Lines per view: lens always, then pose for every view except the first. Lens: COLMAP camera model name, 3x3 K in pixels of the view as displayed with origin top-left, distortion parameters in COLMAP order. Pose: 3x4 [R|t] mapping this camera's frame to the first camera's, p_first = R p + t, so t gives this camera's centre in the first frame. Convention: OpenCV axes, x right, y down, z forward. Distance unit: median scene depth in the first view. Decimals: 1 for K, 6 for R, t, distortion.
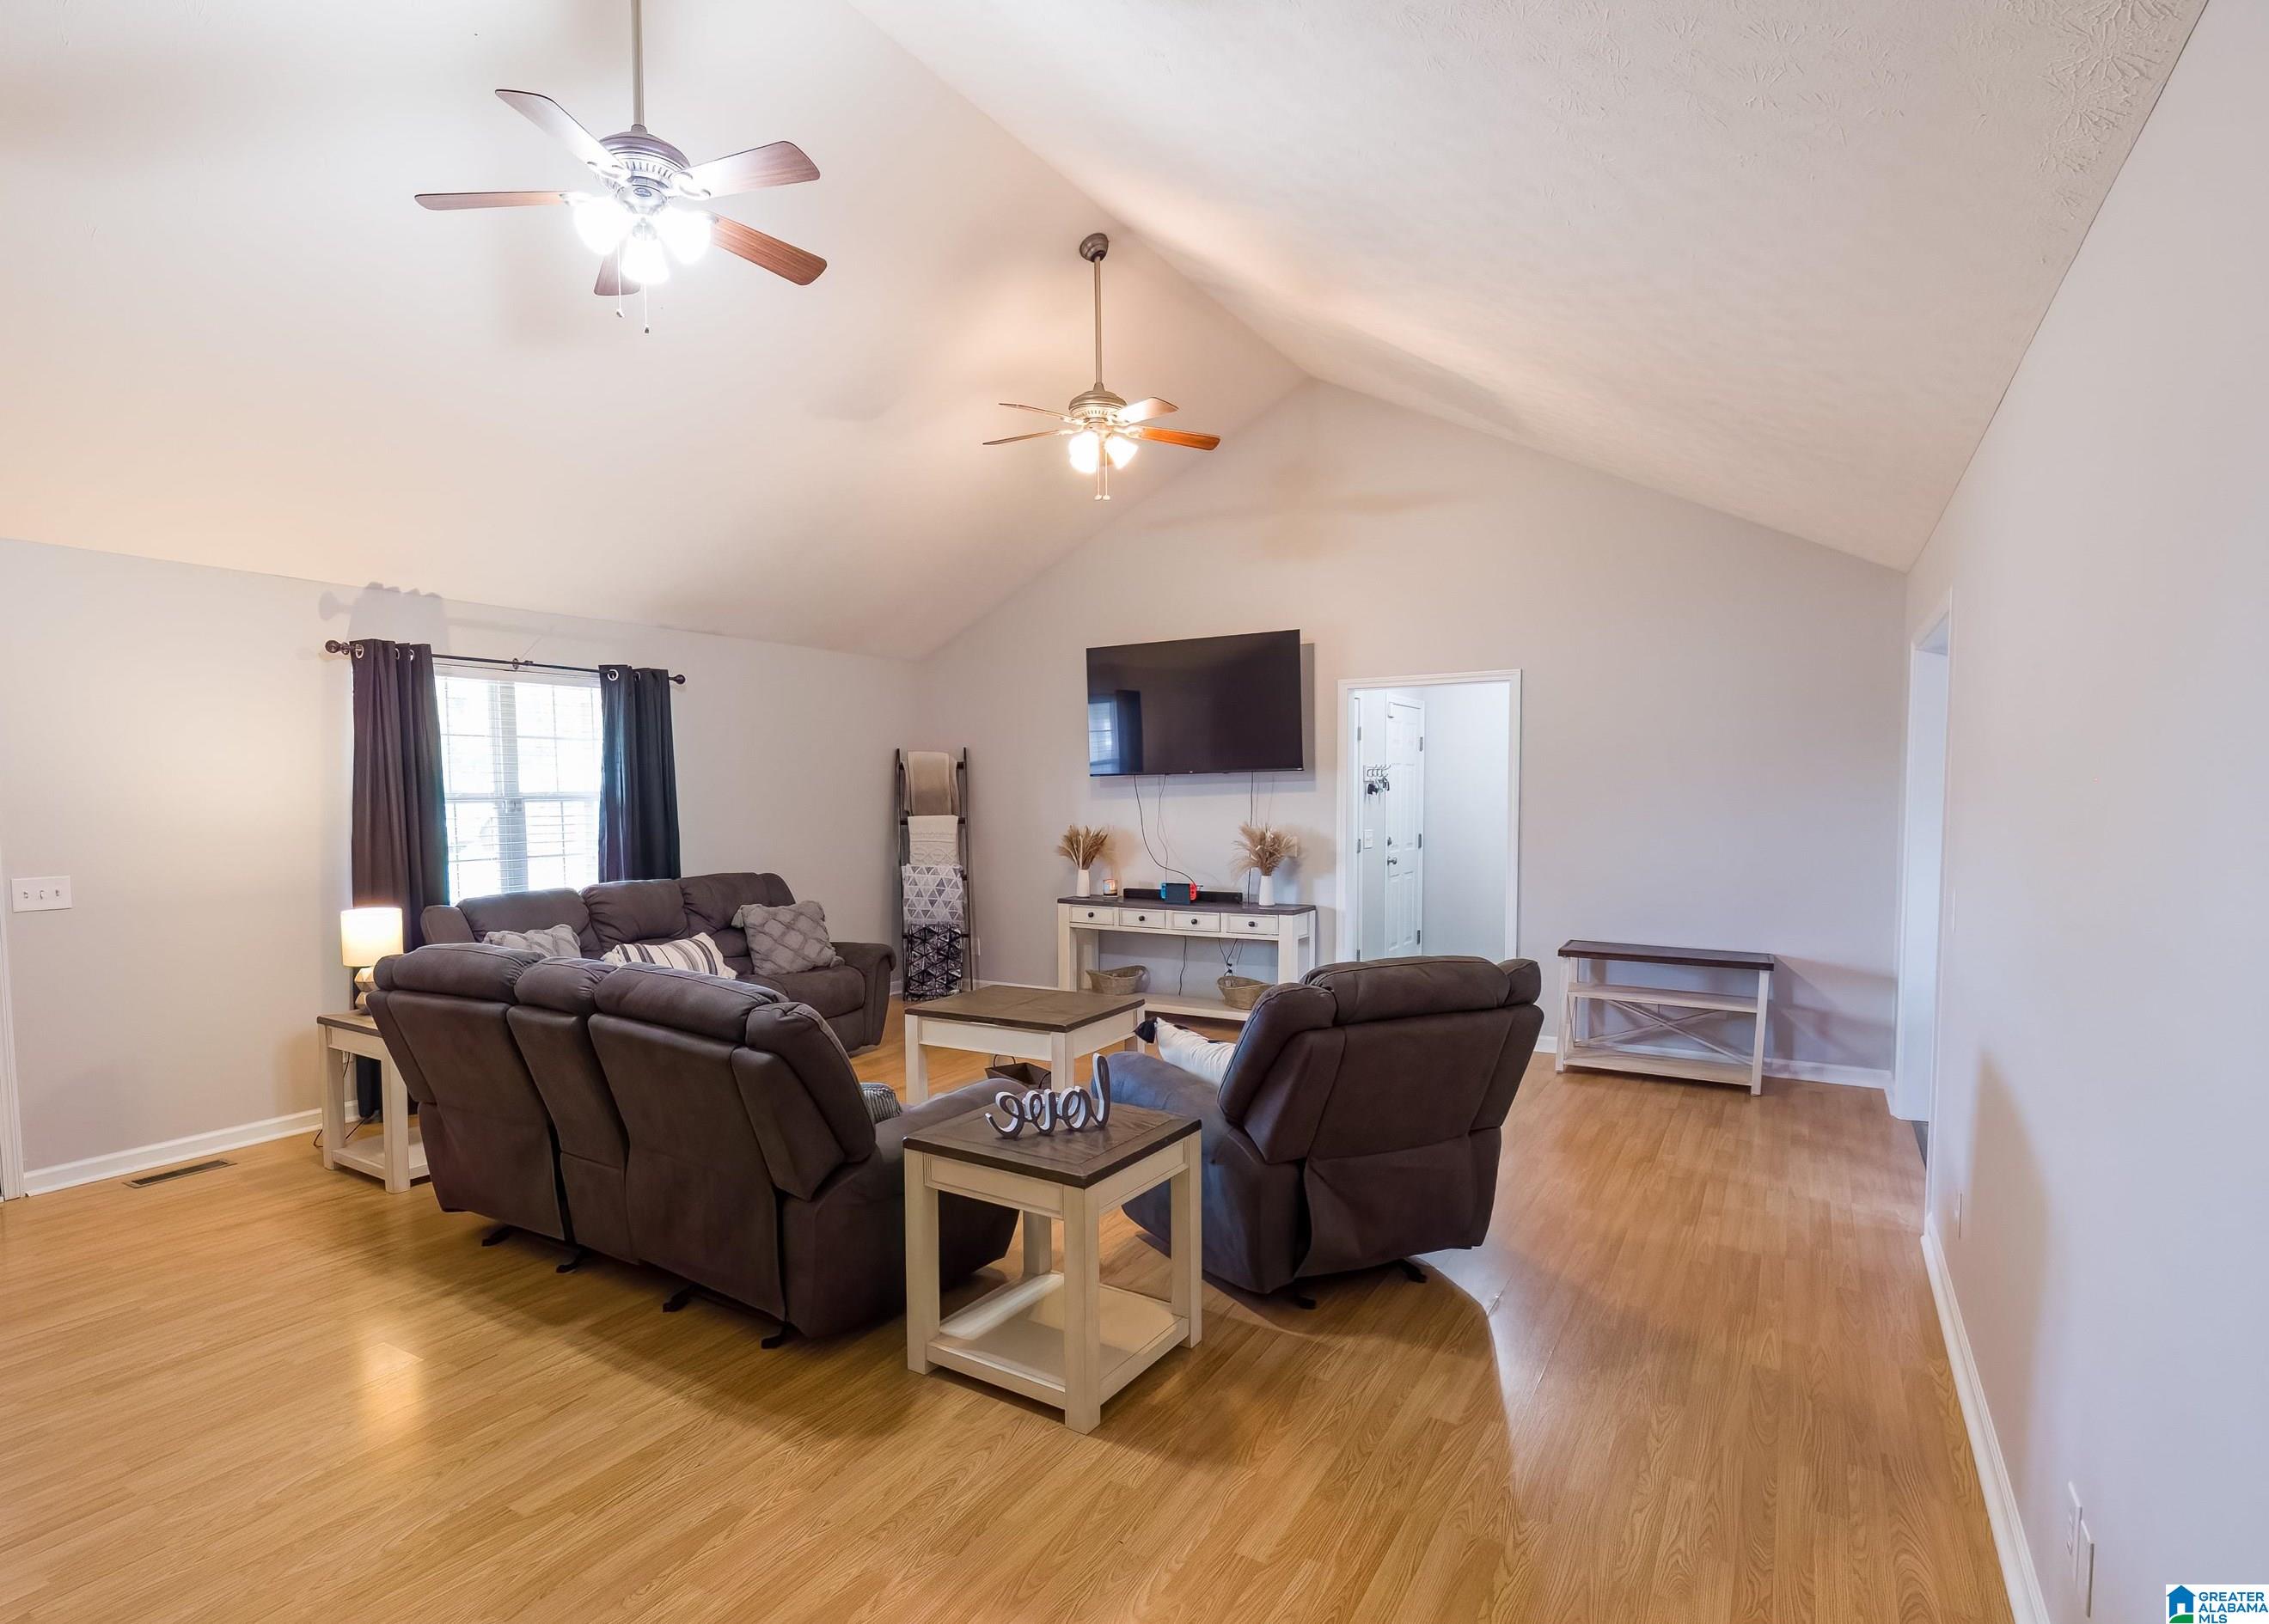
lens RADIAL K [[1091.7, 0, 1138.5], [0, 1091.7, 829.0], [0, 0, 1]] dist [0.000883, -0.000269]
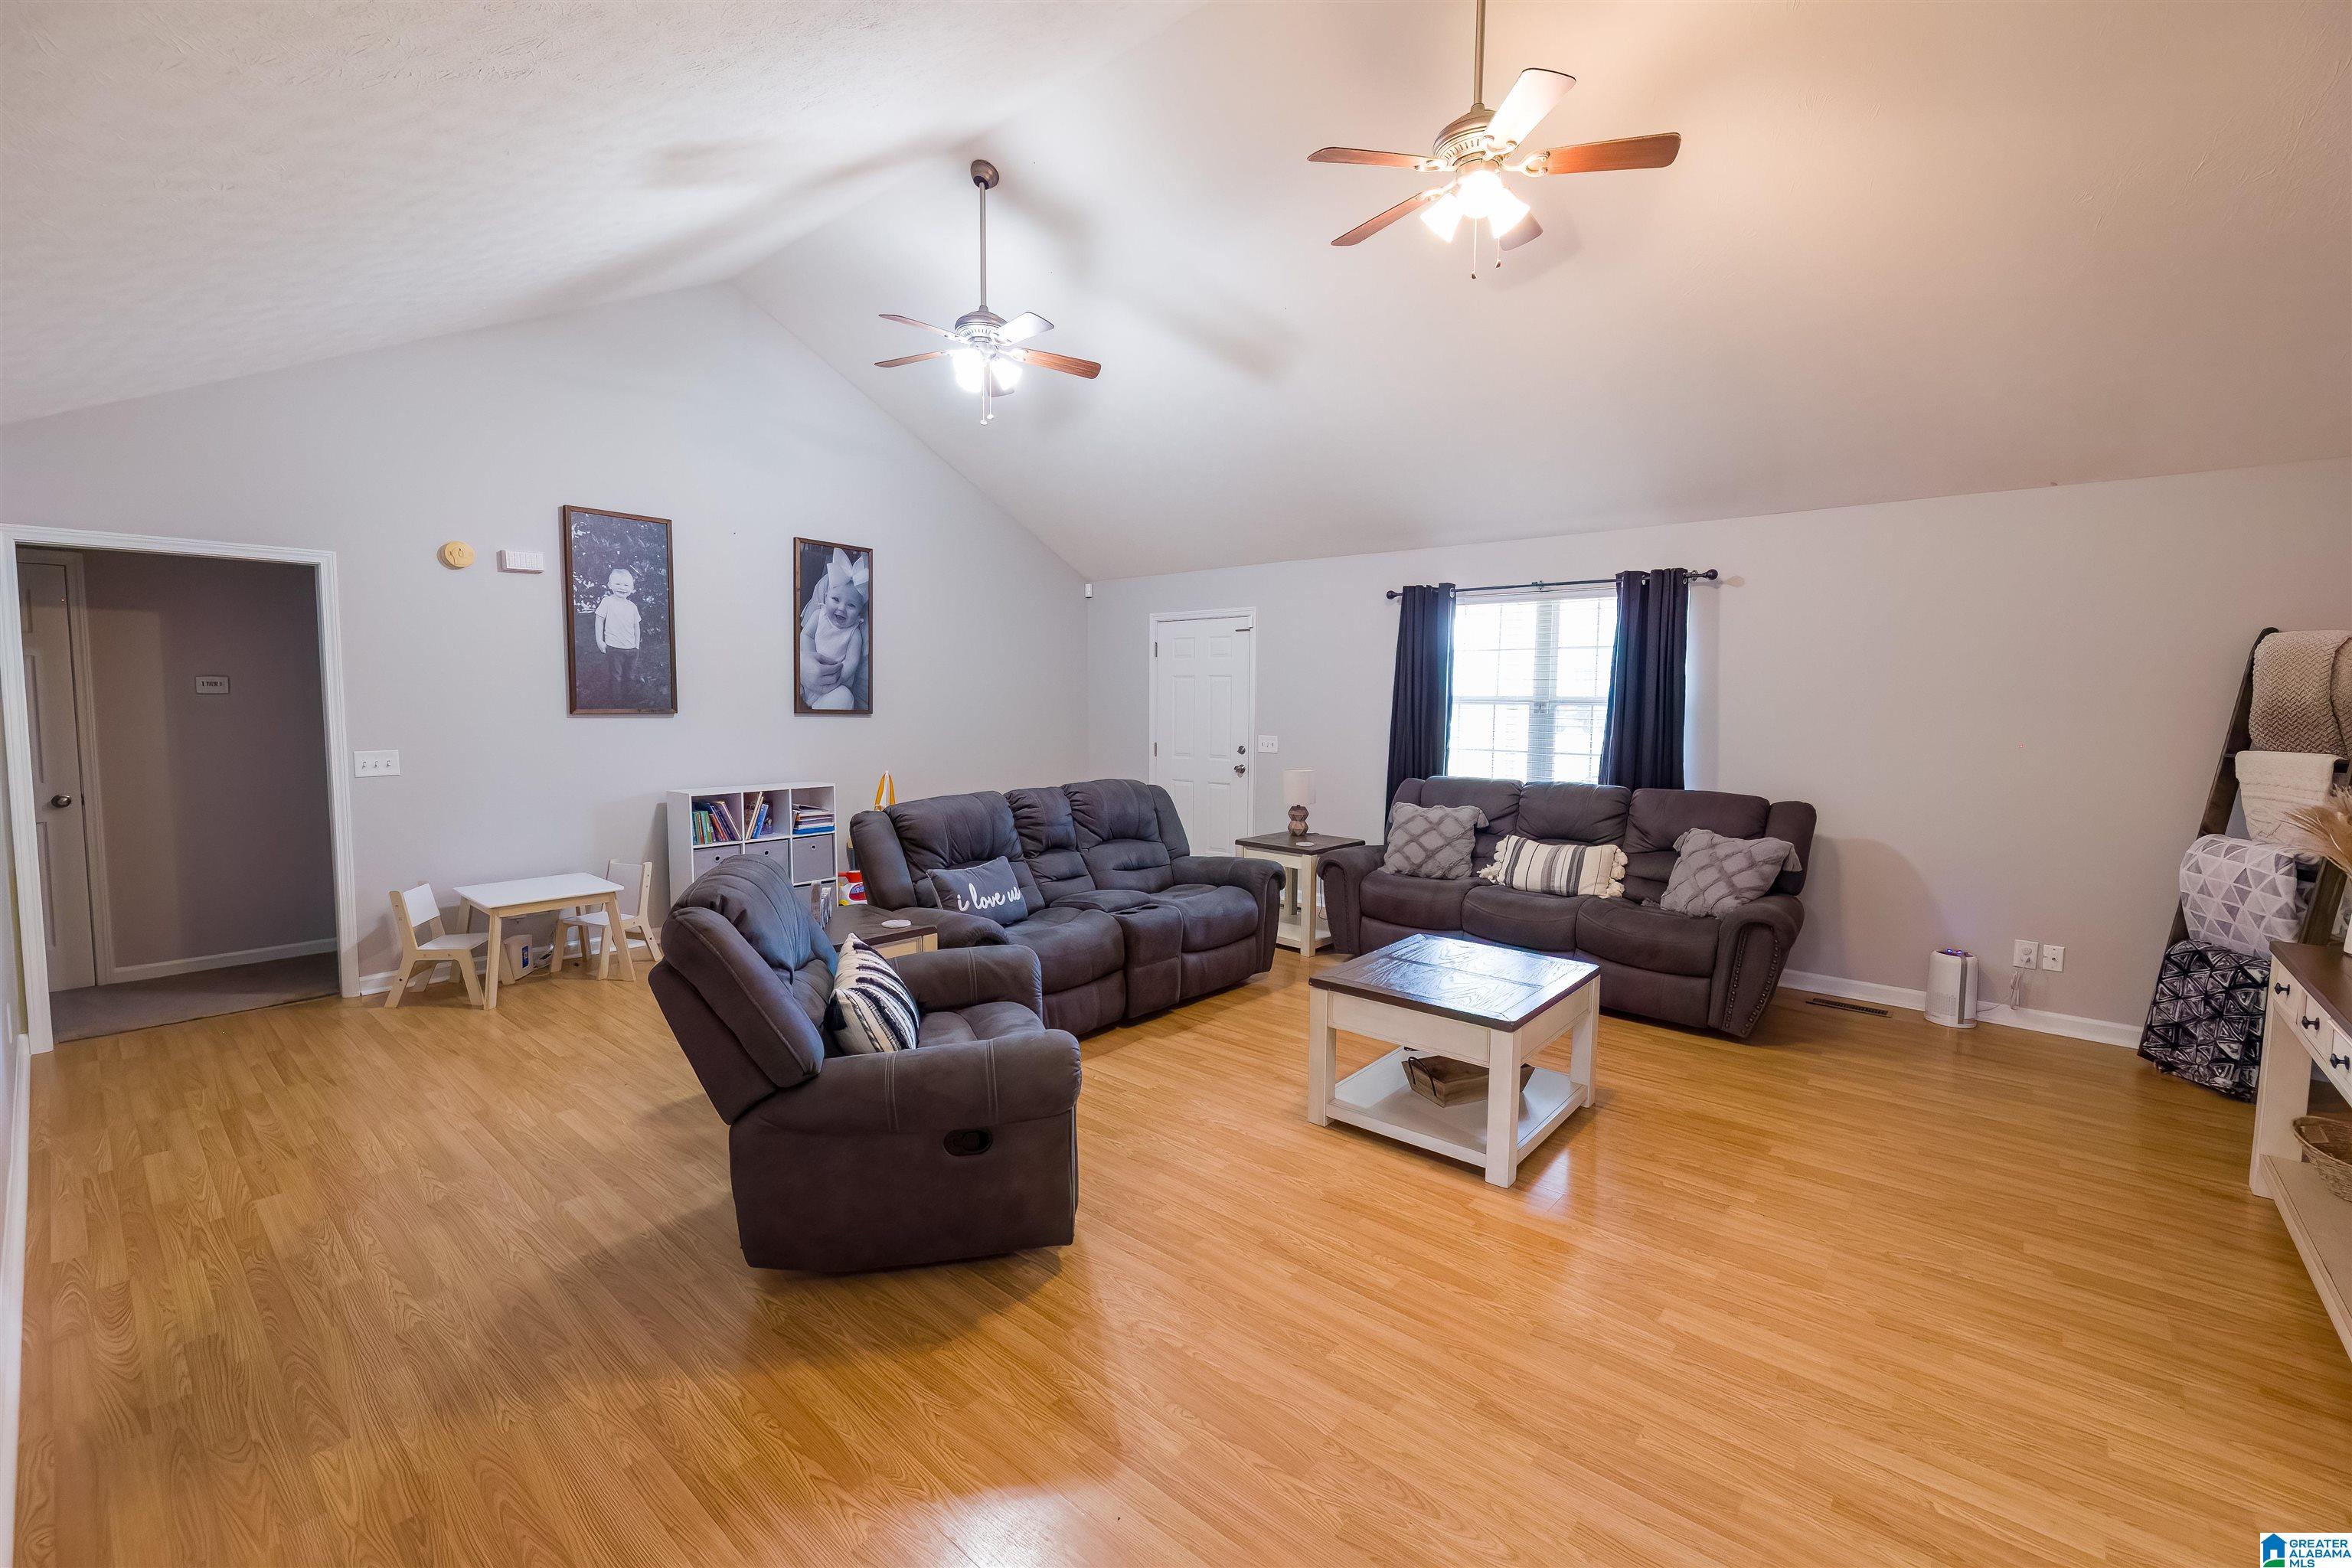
lens RADIAL K [[986.7, 0, 1180.1], [0, 986.7, 770.5], [0, 0, 1]] dist [0.000782, -0.000021]
pose [[-0.165352, 0.081750, -0.982841, 0.603096], [-0.044934, 0.994899, 0.090313, -0.036780], [0.985210, 0.059096, -0.160835, 0.900969]]
